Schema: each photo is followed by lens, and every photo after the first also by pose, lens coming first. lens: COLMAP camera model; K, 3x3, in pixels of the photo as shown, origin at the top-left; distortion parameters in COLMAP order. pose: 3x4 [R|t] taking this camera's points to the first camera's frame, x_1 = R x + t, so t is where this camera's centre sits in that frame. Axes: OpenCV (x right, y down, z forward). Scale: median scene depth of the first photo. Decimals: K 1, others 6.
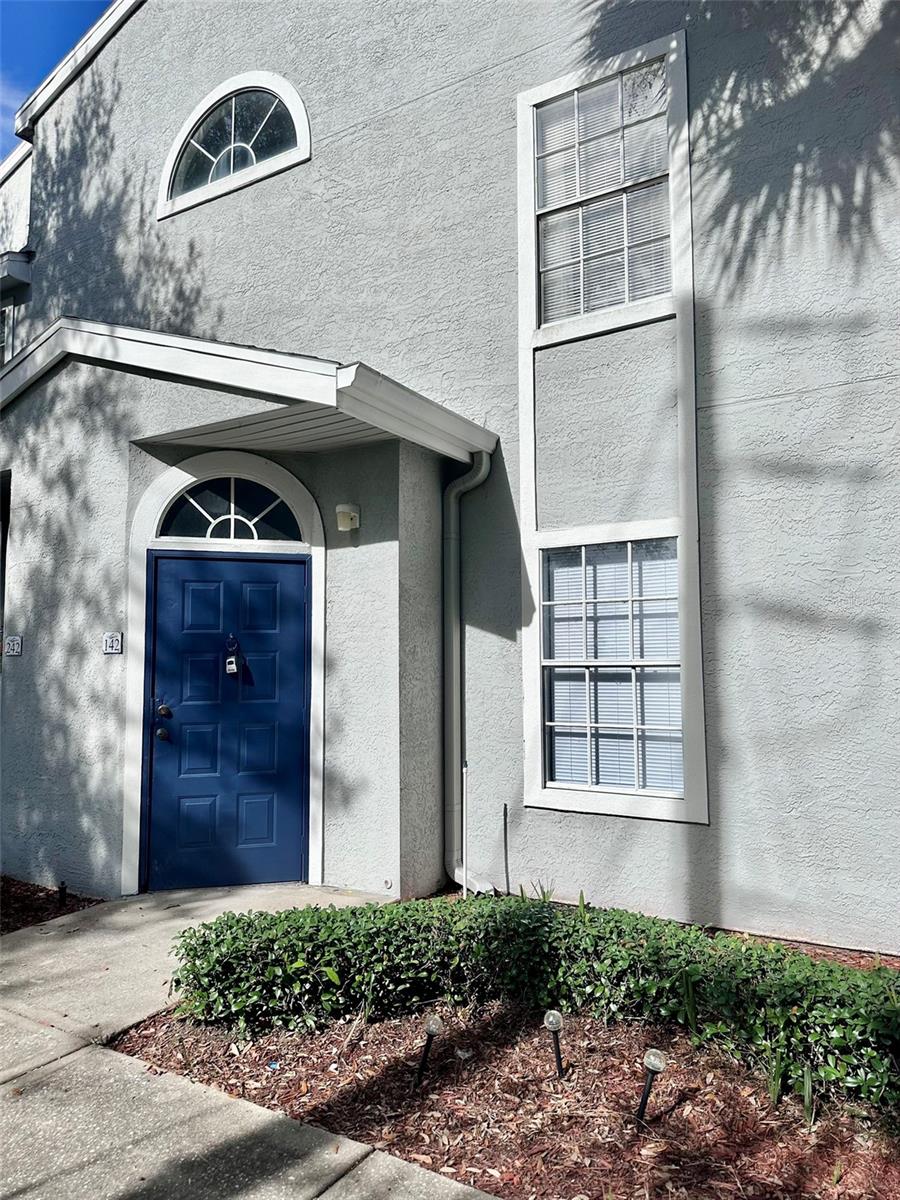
lens RADIAL K [[845.3, 0, 449.6], [0, 845.3, 594.3], [0, 0, 1]] dist [0.062442, -0.069527]
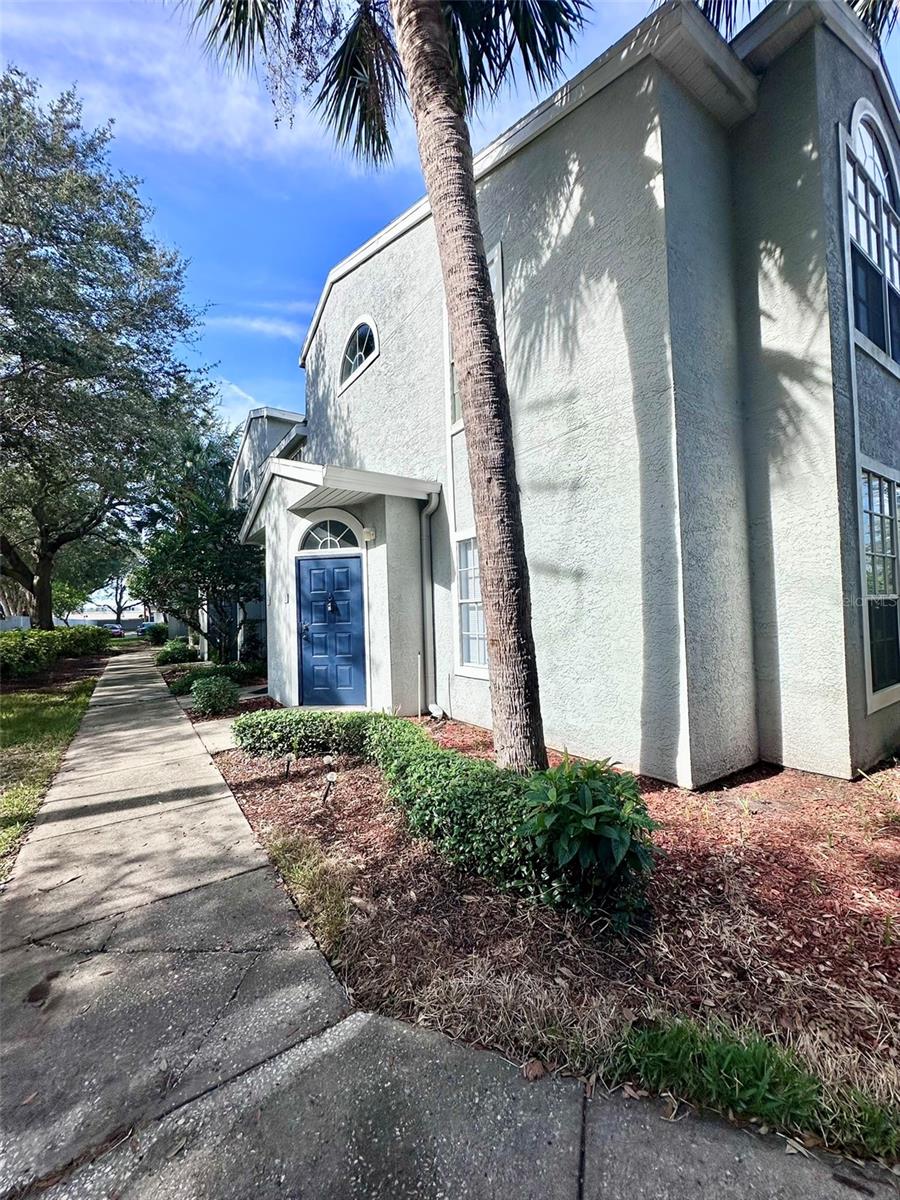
lens RADIAL K [[477.7, 0, 445.5], [0, 477.7, 594.9], [0, 0, 1]] dist [-0.001981, 0.000171]
pose [[0.910480, -0.038528, -0.411754, 0.523132], [0.063865, 0.996806, 0.047949, 0.012976], [0.408592, -0.069954, 0.910033, 0.006310]]
